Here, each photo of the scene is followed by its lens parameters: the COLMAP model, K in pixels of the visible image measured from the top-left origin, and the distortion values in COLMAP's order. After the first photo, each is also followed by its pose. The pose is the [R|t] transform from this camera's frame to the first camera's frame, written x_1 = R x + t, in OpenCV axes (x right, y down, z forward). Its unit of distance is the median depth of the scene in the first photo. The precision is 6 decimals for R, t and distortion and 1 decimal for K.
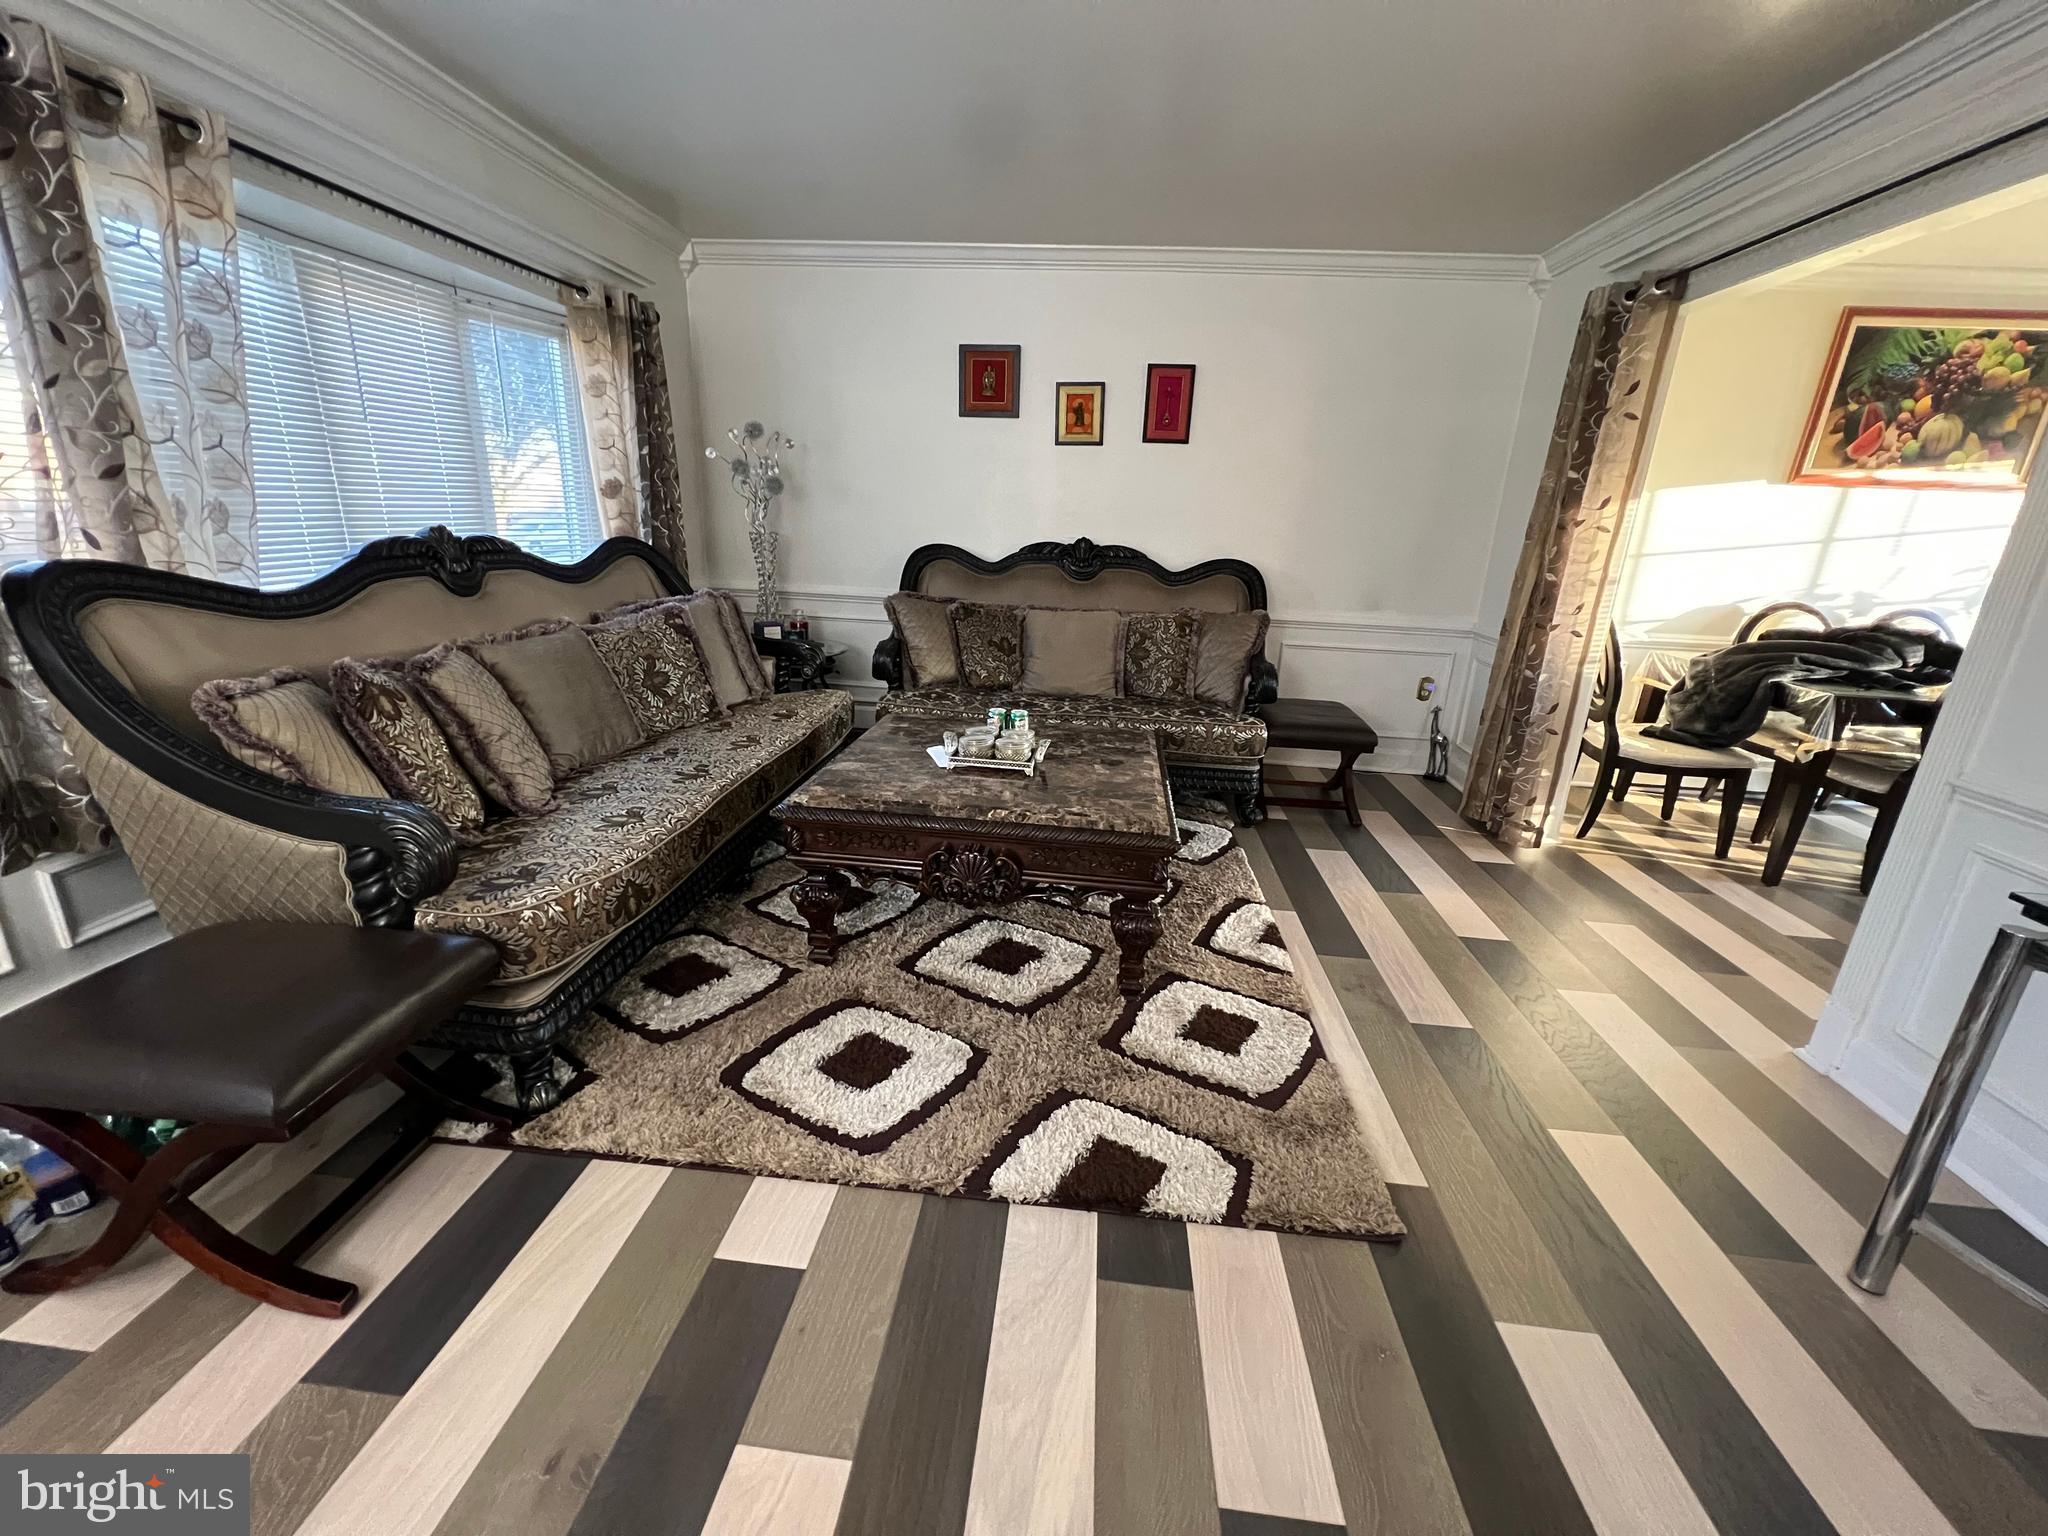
lens RADIAL K [[823.2, 0, 1022.9], [0, 823.2, 760.2], [0, 0, 1]] dist [-0.002002, 0.000018]
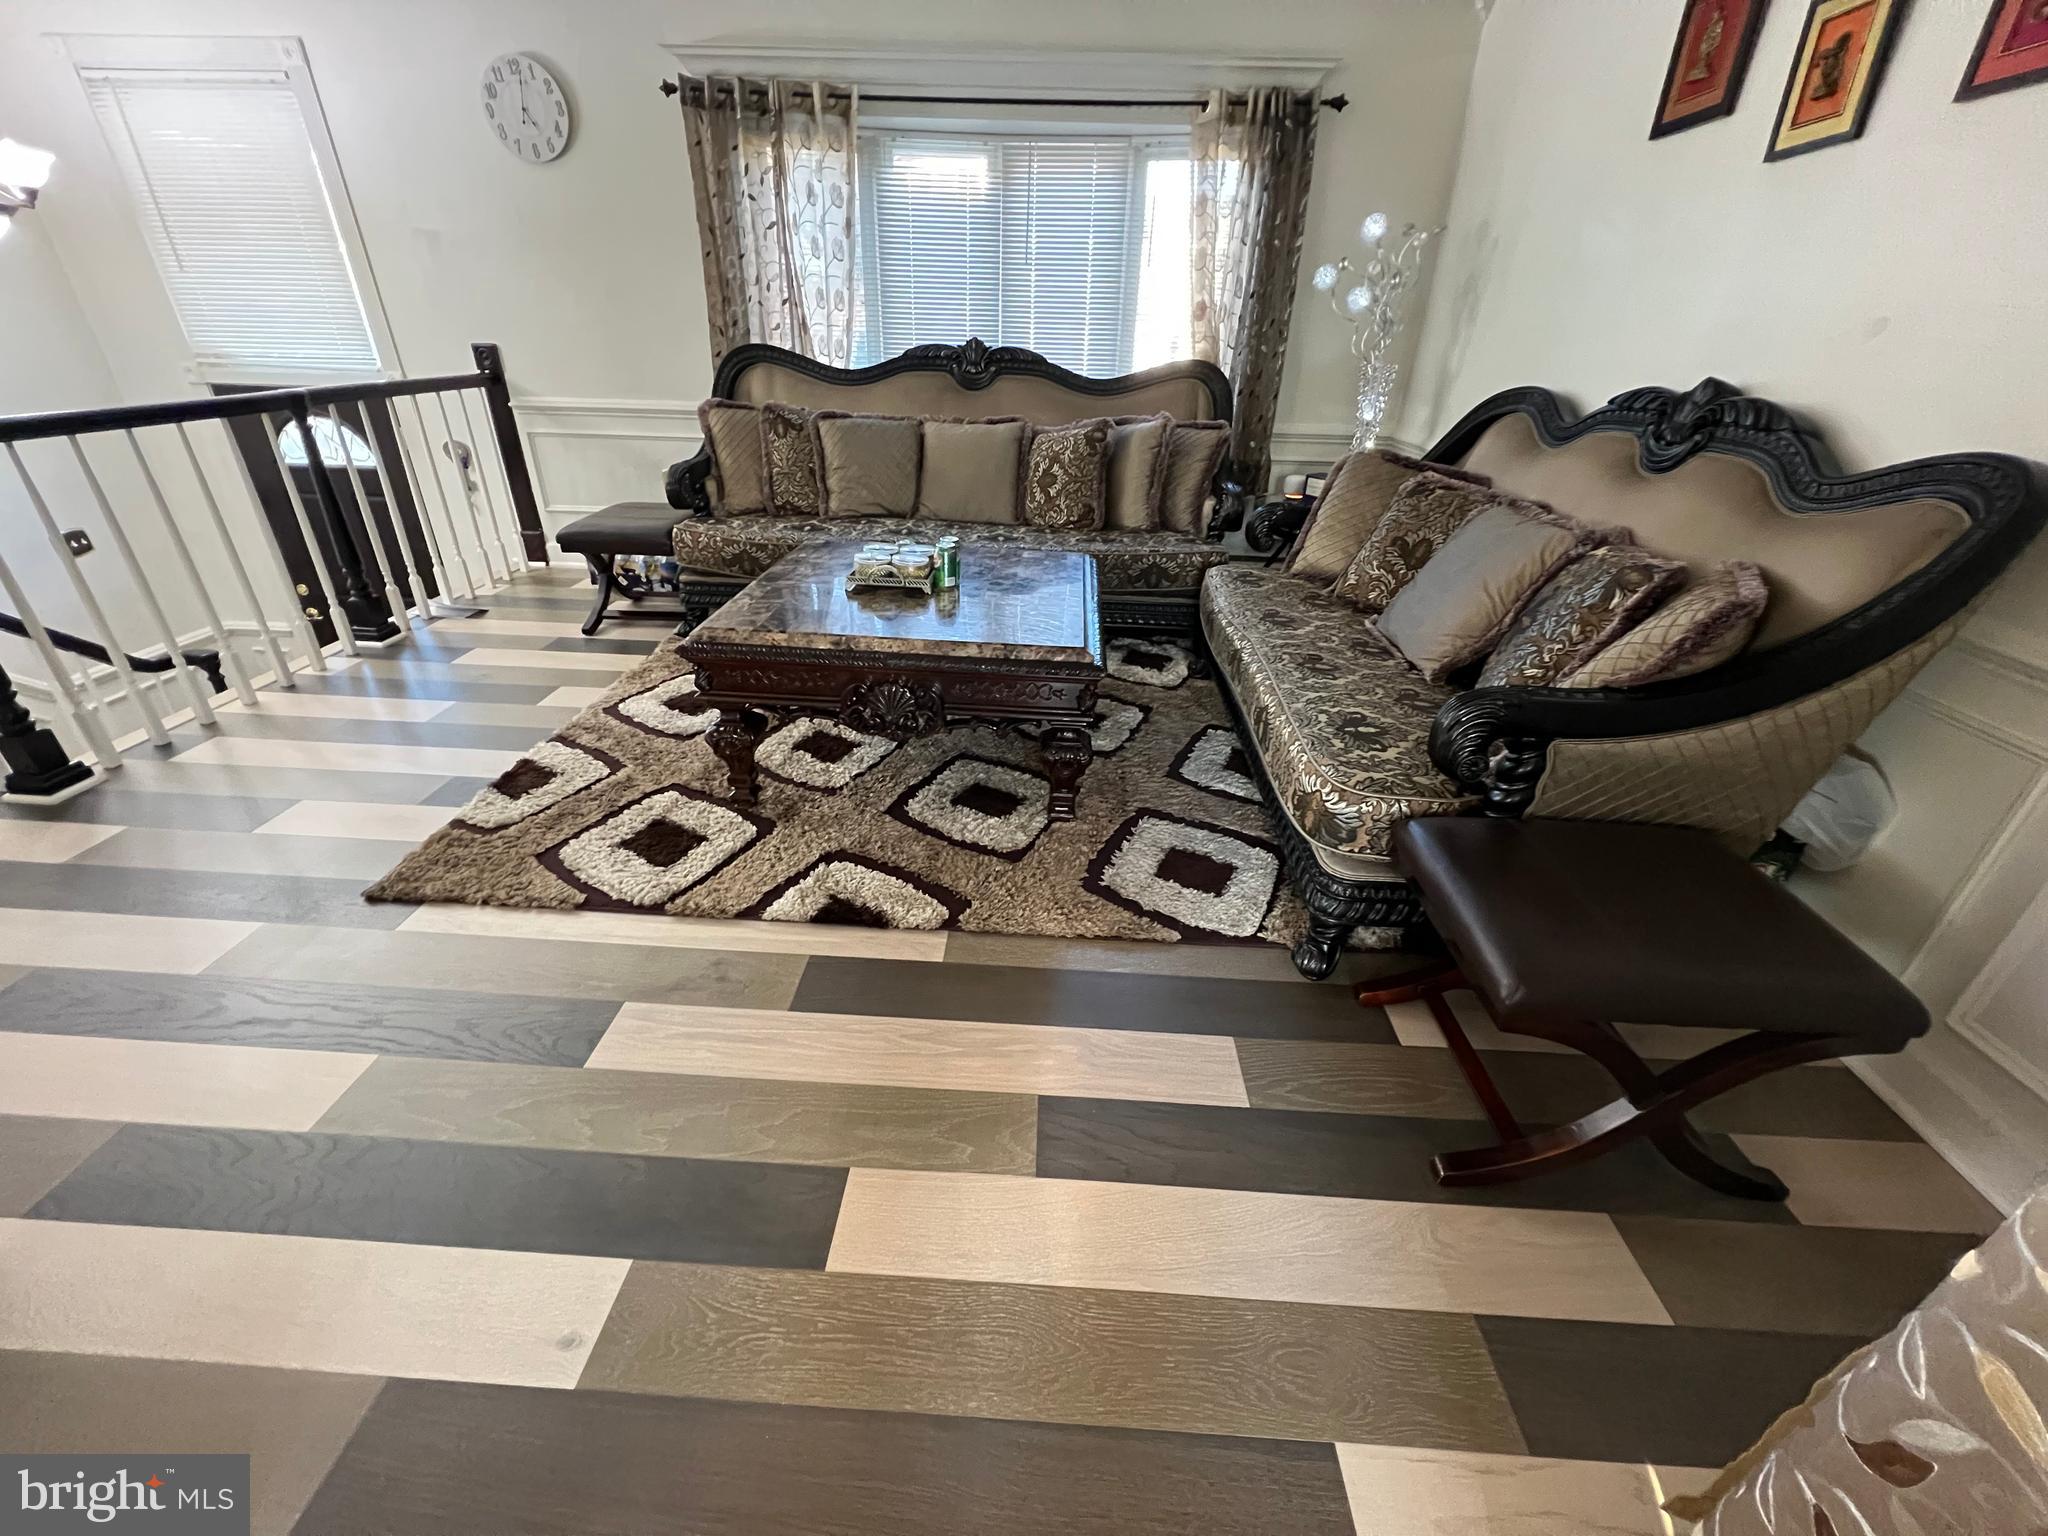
lens RADIAL K [[823.2, 0, 1025.7], [0, 823.2, 771.7], [0, 0, 1]] dist [-0.002002, 0.000018]
pose [[0.048332, 0.443241, -0.895098, 0.925096], [-0.316465, 0.856772, 0.407175, -0.243394], [0.947372, 0.263588, 0.181680, 1.002863]]
